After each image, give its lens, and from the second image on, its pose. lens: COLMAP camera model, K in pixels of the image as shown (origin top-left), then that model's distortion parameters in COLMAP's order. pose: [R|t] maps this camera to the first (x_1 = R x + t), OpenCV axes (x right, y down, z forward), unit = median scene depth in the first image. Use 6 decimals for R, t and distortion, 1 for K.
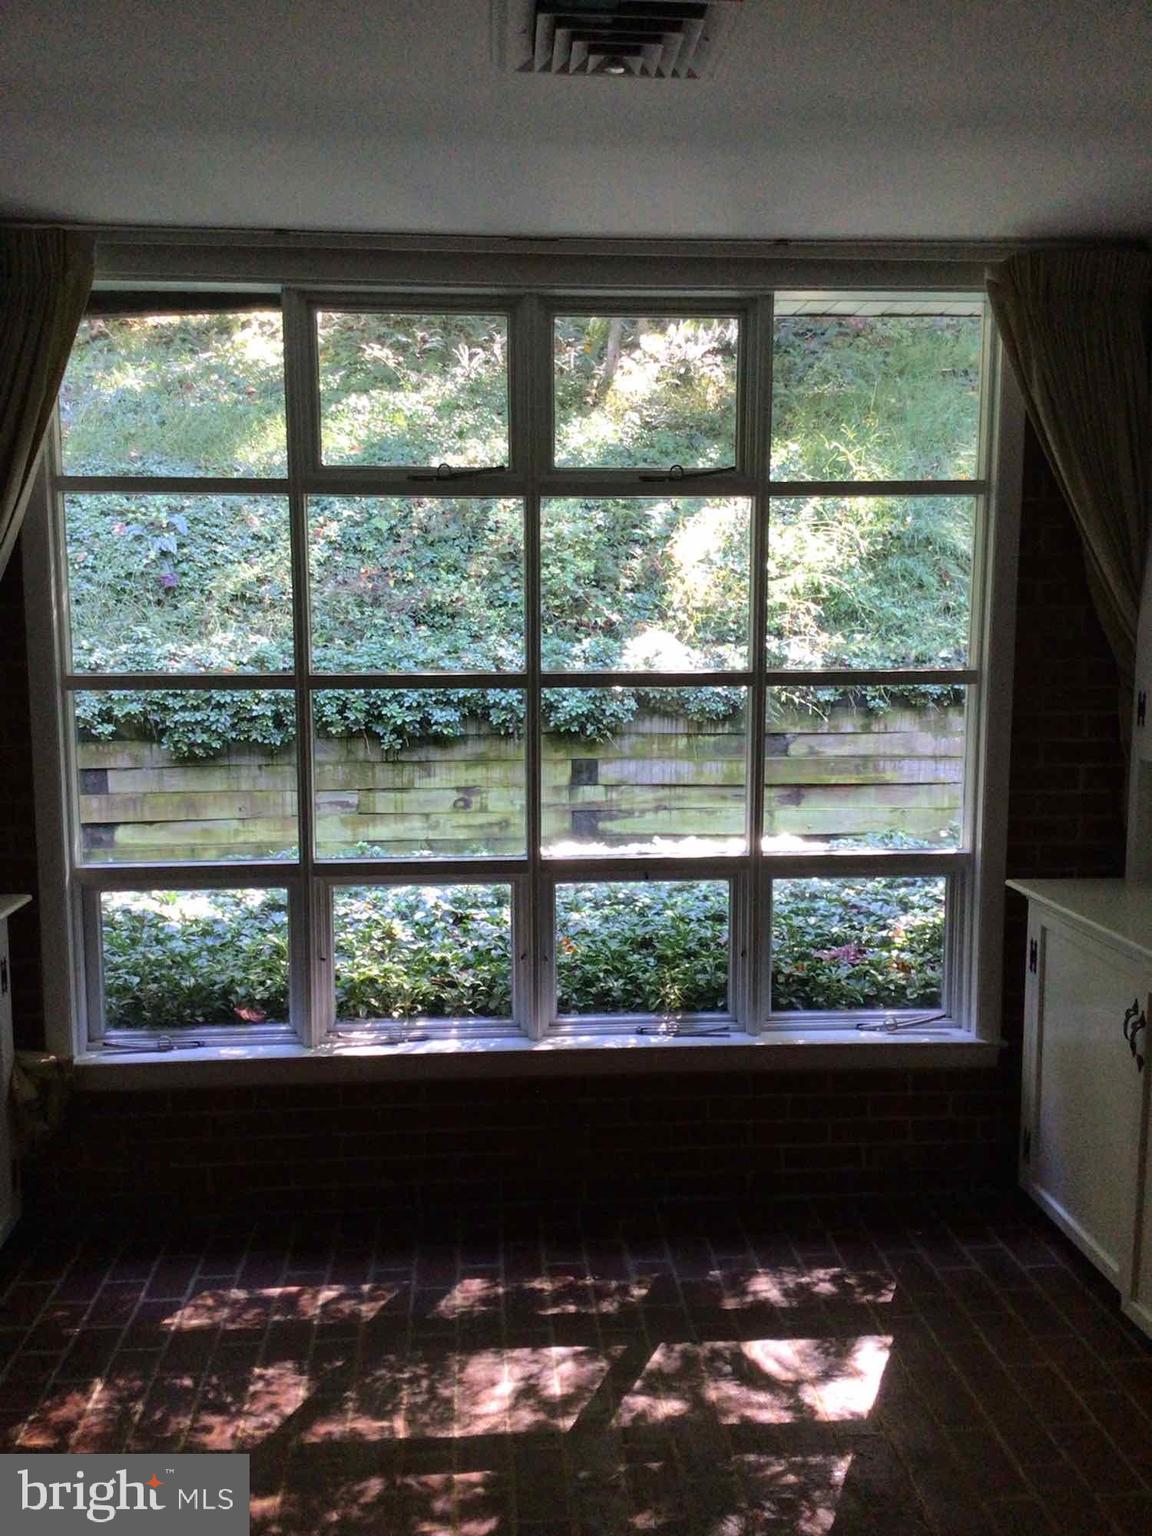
lens RADIAL K [[1310.2, 0, 576.0], [0, 1310.2, 768.0], [0, 0, 1]] dist [0.098991, -0.279636]
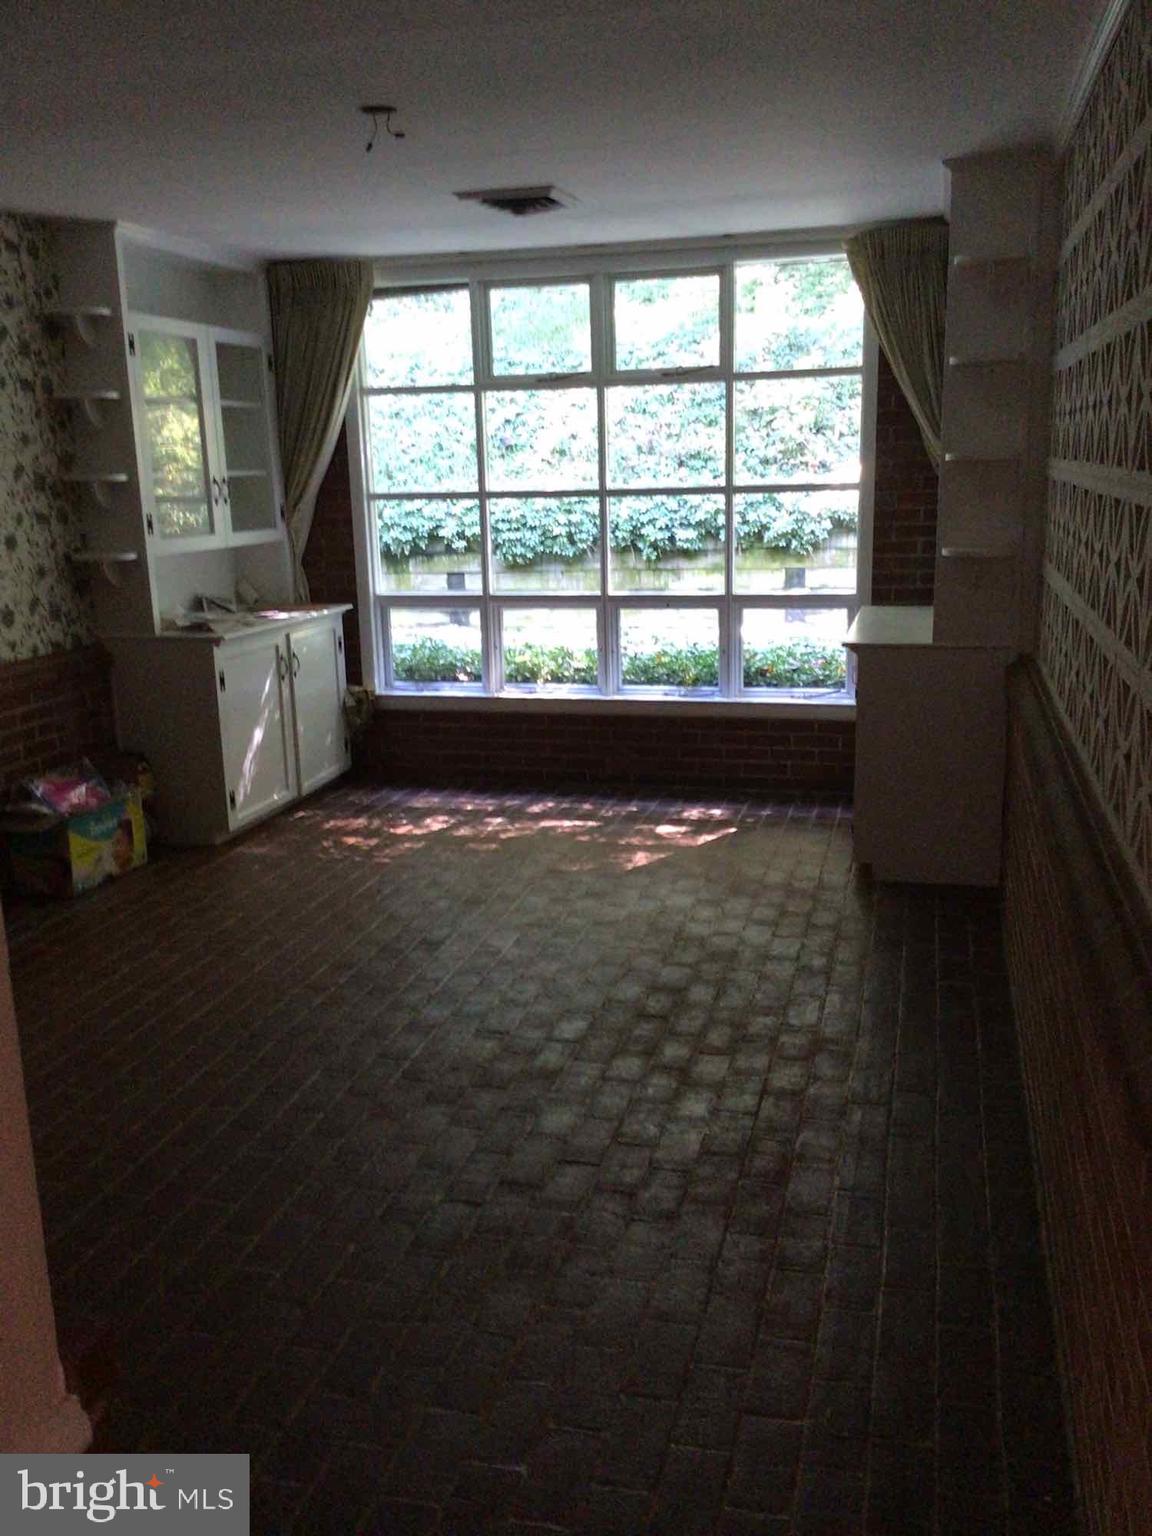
lens RADIAL K [[1310.2, 0, 576.0], [0, 1310.2, 768.0], [0, 0, 1]] dist [0.098991, -0.279636]
pose [[0.939711, 0.053280, -0.337794, 0.276998], [-0.016971, 0.993837, 0.109546, 0.055992], [0.341549, -0.097209, 0.934823, -0.358824]]
